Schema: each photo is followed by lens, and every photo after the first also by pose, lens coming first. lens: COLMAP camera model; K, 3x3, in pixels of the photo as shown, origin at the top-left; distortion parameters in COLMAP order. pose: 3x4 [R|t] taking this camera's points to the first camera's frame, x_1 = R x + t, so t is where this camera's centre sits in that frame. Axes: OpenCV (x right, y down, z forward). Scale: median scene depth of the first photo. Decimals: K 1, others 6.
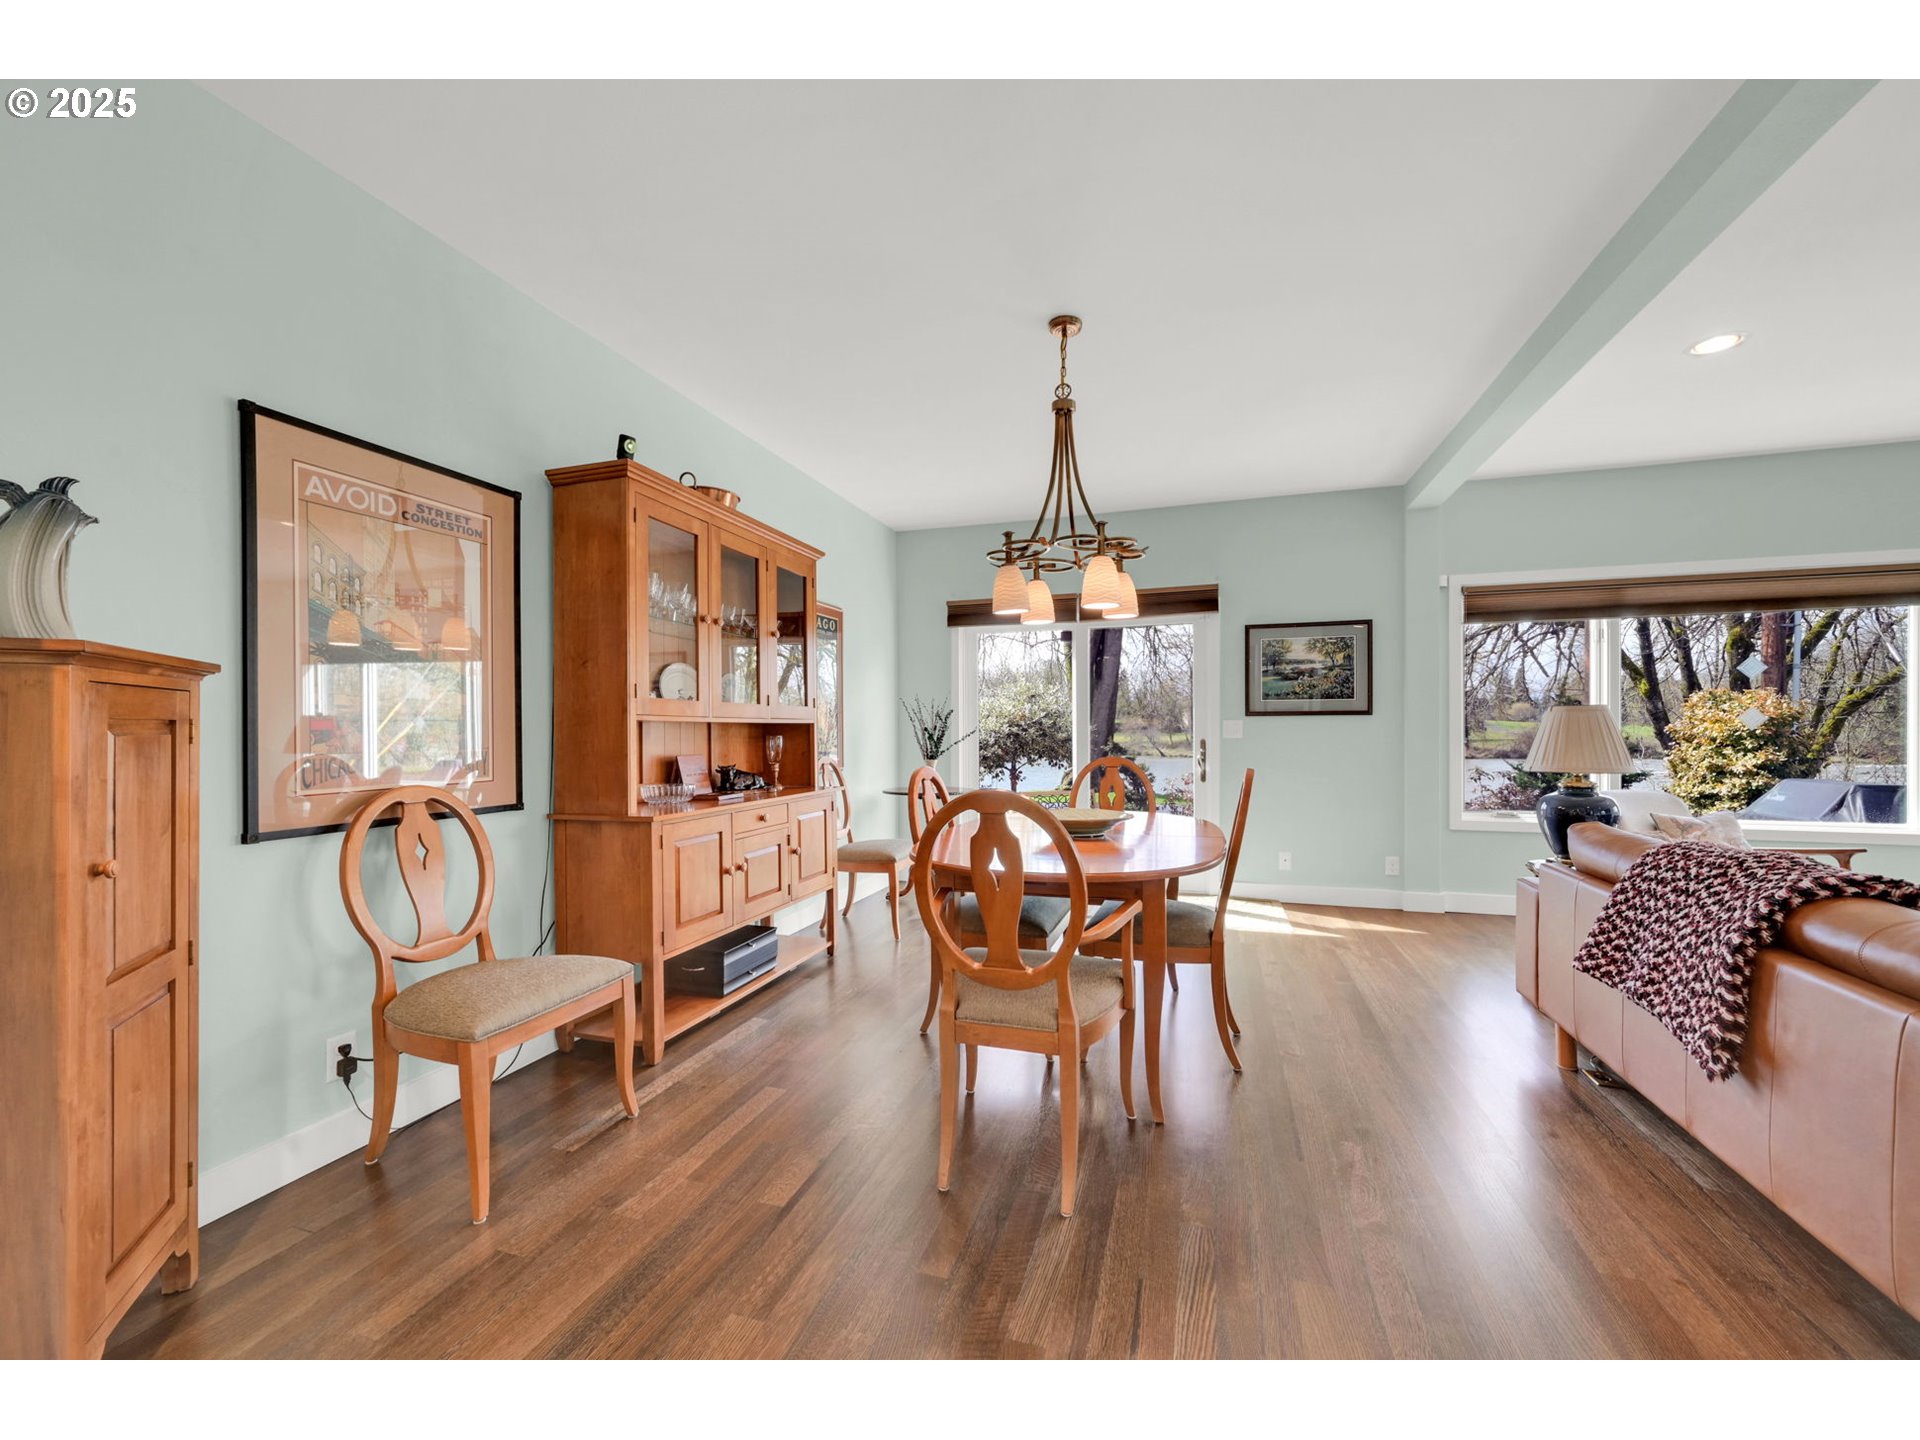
lens RADIAL K [[762.4, 0, 964.5], [0, 762.4, 726.8], [0, 0, 1]] dist [0.000790, -0.000132]
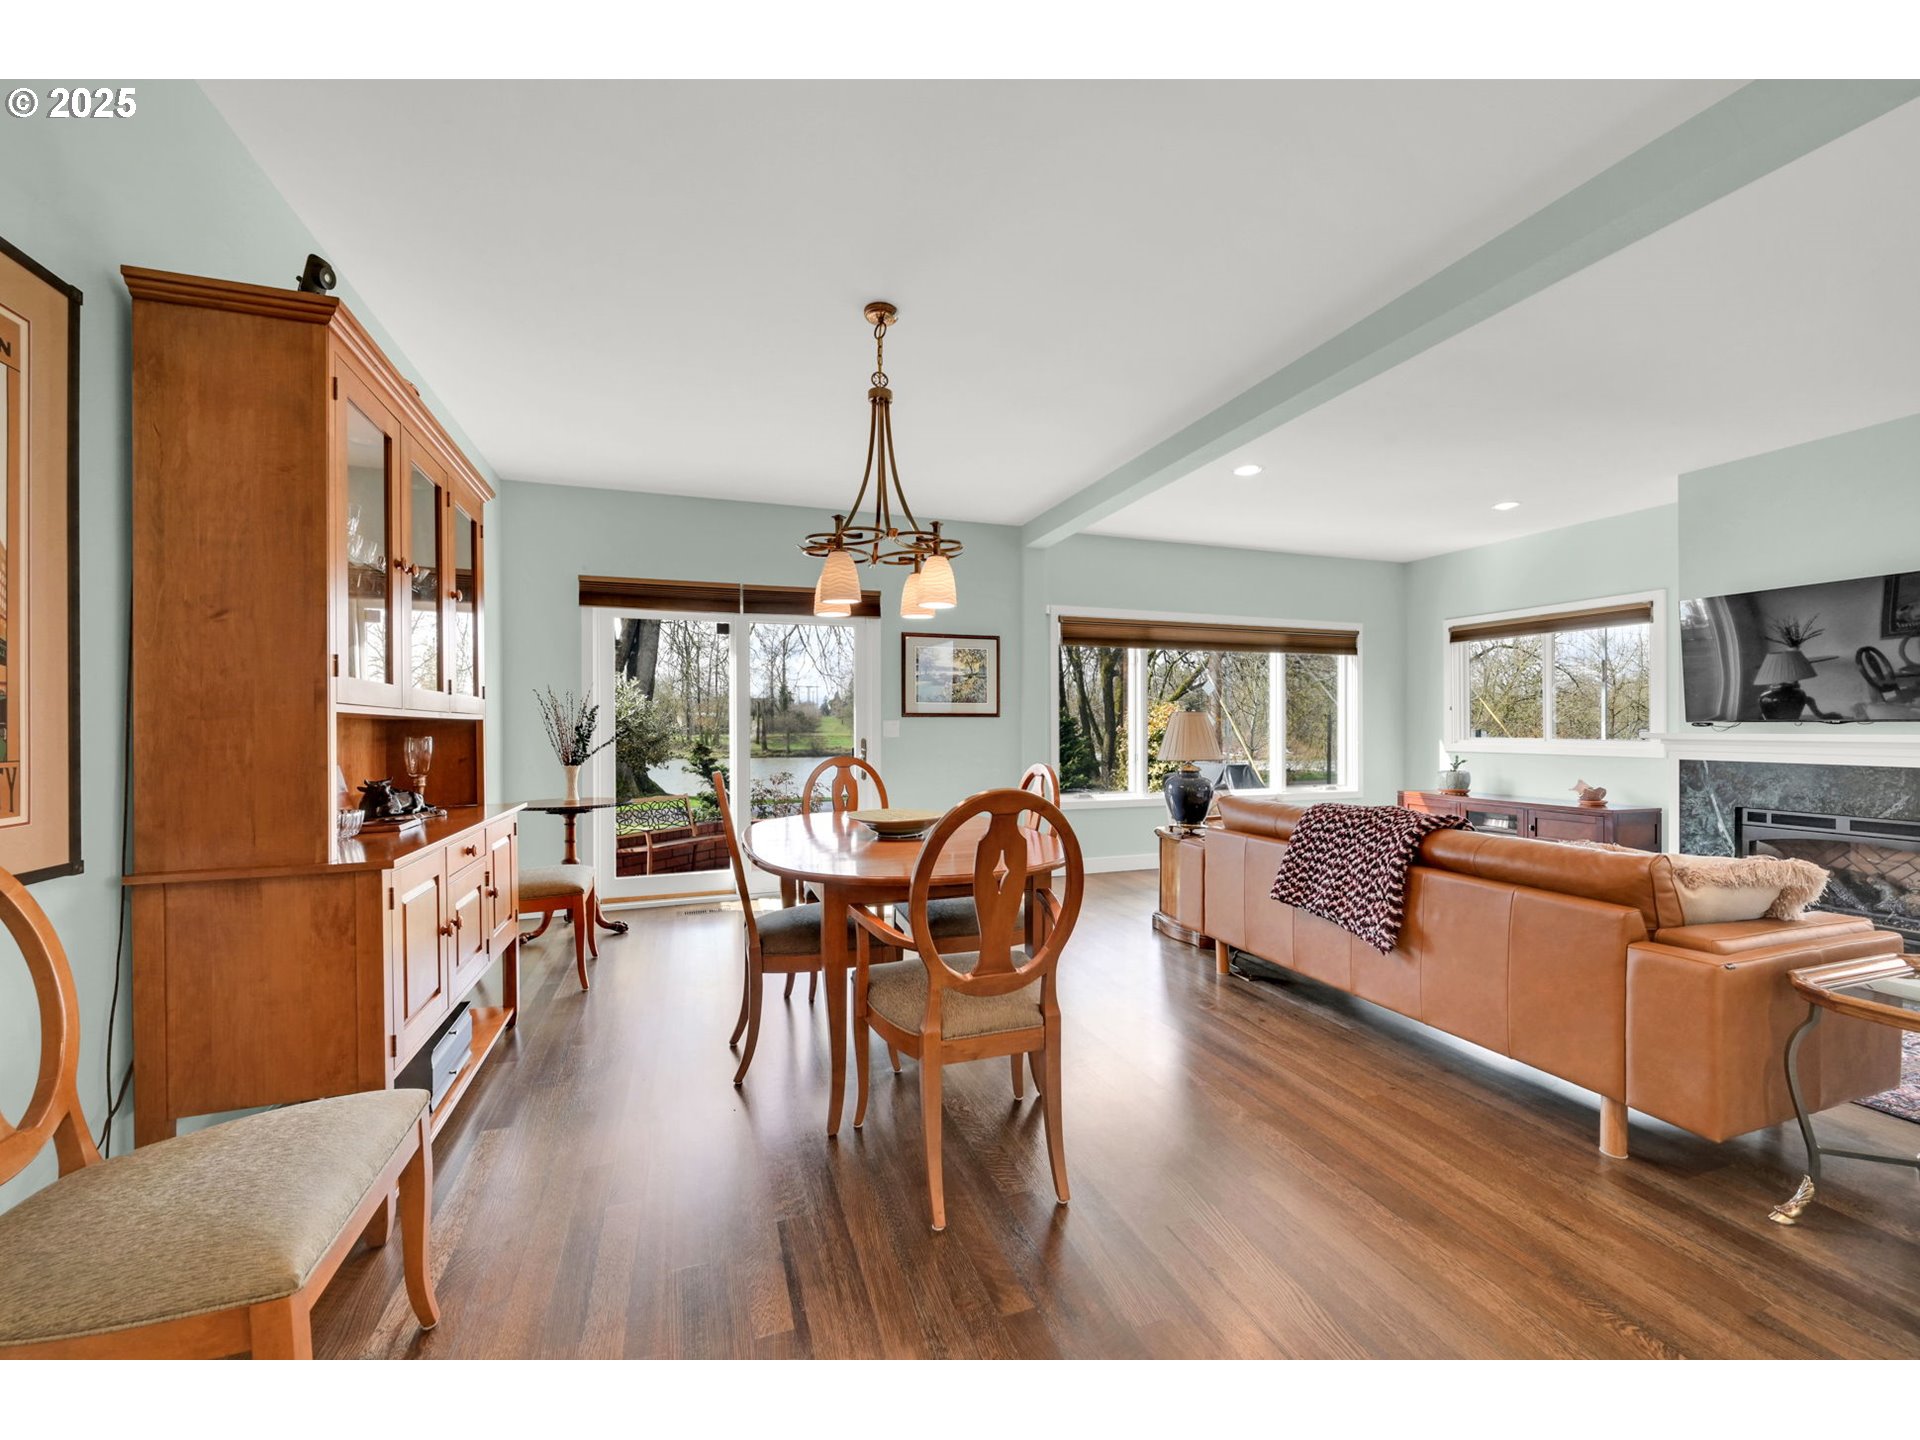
lens RADIAL K [[762.4, 0, 956.0], [0, 762.4, 724.3], [0, 0, 1]] dist [0.000790, -0.000132]
pose [[0.793021, 0.005596, 0.609169, -0.533631], [-0.003037, 0.999982, -0.005232, 0.004103], [-0.609187, 0.002299, 0.793023, 0.240260]]
